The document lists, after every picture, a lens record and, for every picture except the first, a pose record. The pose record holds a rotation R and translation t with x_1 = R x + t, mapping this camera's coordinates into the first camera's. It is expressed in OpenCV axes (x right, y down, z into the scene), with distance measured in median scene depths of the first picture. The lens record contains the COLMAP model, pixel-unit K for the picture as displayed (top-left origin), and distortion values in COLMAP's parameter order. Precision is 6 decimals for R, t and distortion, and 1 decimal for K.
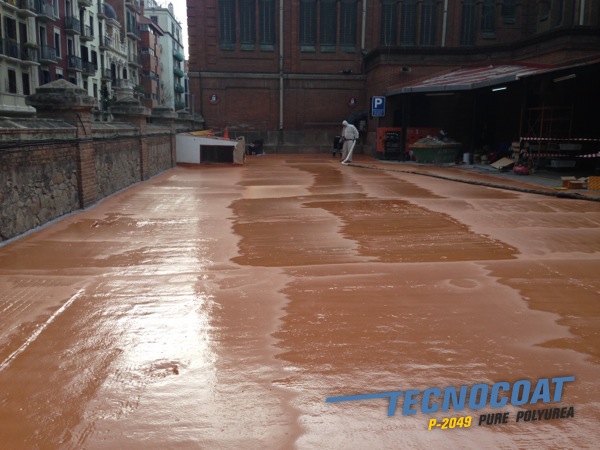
lens RADIAL K [[558.6, 0, 300.0], [0, 558.6, 225.0], [0, 0, 1]] dist [0.149895, -0.265212]
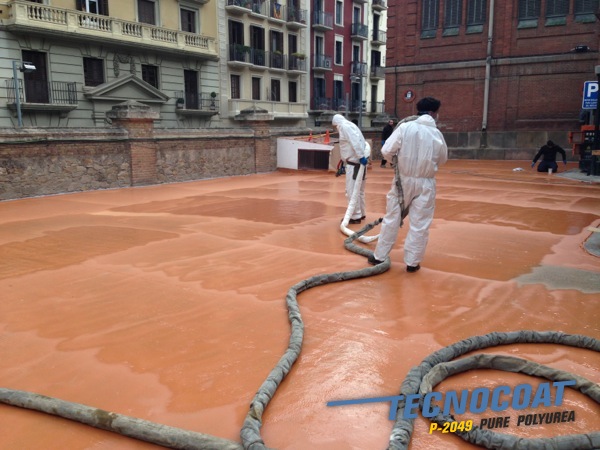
lens RADIAL K [[558.6, 0, 300.0], [0, 558.6, 225.0], [0, 0, 1]] dist [0.149895, -0.265212]
pose [[0.771284, 0.097139, -0.629035, 0.288463], [-0.098002, 0.994624, 0.033432, -0.036027], [0.628901, 0.035862, 0.776658, 0.214018]]
